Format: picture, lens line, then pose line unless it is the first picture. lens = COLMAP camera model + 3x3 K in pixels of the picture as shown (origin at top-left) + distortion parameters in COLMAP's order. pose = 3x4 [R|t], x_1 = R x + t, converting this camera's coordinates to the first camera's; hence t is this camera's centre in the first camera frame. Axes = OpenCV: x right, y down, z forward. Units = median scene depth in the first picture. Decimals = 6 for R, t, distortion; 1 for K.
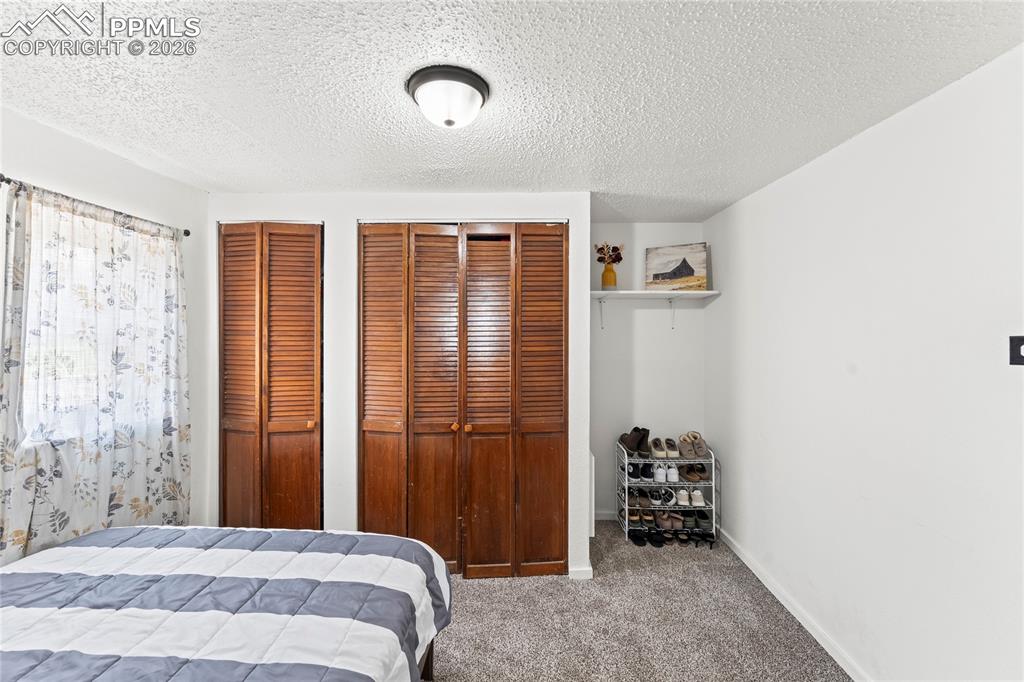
lens RADIAL K [[416.2, 0, 509.0], [0, 416.2, 331.1], [0, 0, 1]] dist [-0.007918, 0.000652]
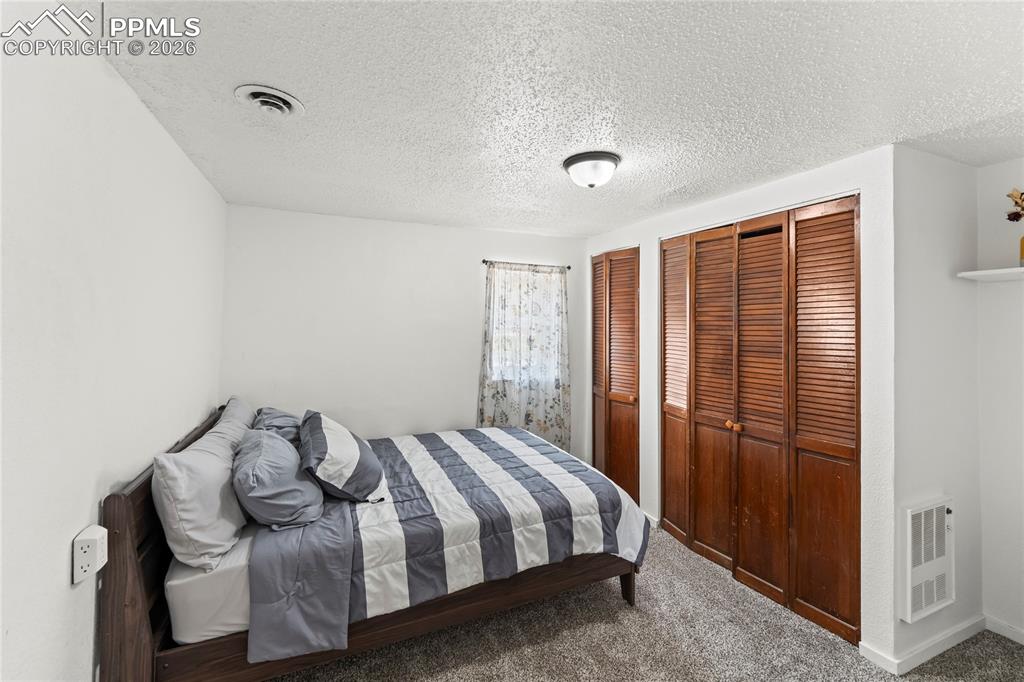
lens RADIAL K [[416.2, 0, 503.2], [0, 416.2, 317.9], [0, 0, 1]] dist [-0.007918, 0.000652]
pose [[0.419101, -0.011410, -0.907868, 0.623184], [-0.007320, 0.999846, -0.015945, -0.010433], [0.907910, 0.013329, 0.418953, 0.077587]]
